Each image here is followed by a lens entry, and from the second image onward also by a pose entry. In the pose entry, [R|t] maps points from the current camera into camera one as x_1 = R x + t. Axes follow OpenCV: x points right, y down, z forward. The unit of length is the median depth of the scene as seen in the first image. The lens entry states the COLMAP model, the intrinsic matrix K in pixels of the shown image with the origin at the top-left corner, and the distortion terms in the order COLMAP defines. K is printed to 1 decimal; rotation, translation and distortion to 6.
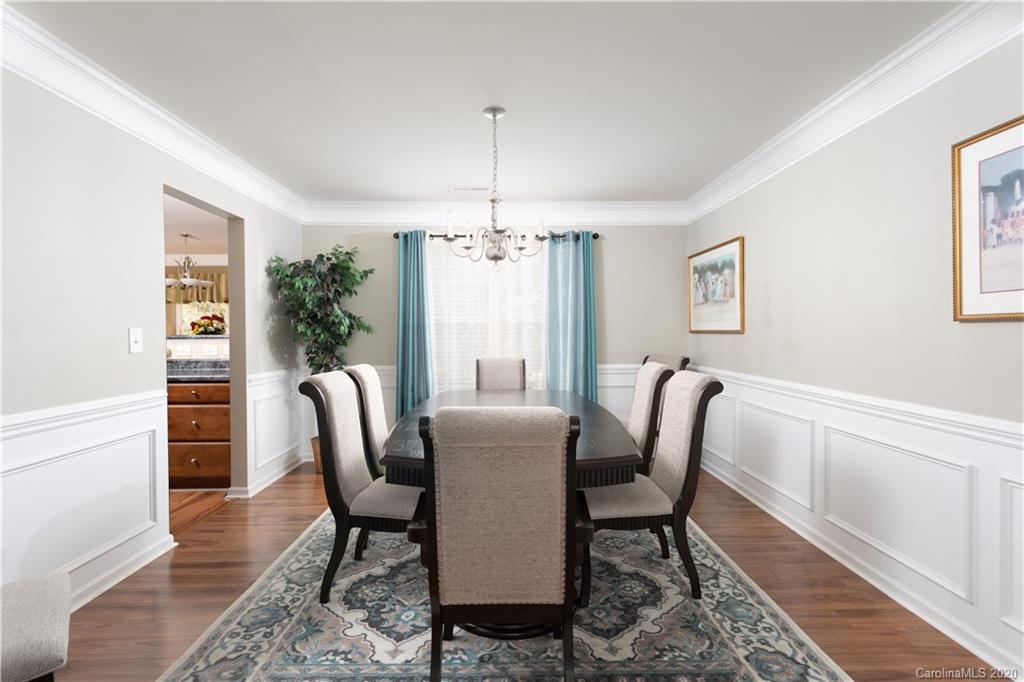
lens RADIAL K [[493.5, 0, 512.9], [0, 493.5, 328.9], [0, 0, 1]] dist [-0.000489, -0.000019]
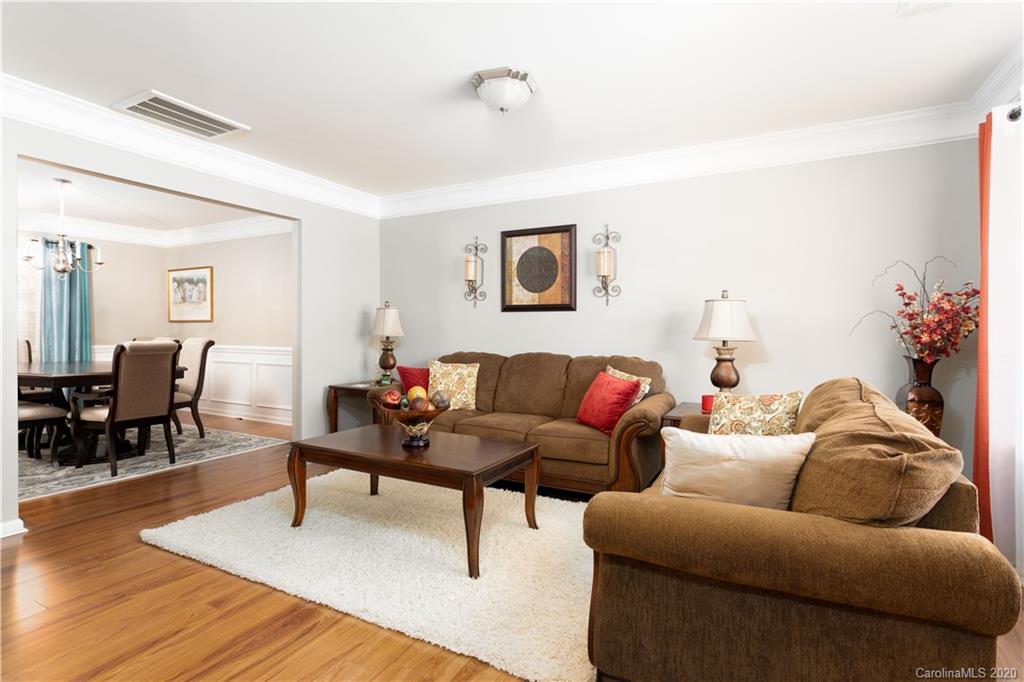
lens RADIAL K [[493.5, 0, 512.9], [0, 493.5, 328.9], [0, 0, 1]] dist [-0.000489, -0.000019]
pose [[0.499856, 0.001550, 0.866107, -0.456796], [-0.007604, 0.999968, 0.002599, 0.019291], [-0.866075, -0.007885, 0.499852, -0.707129]]
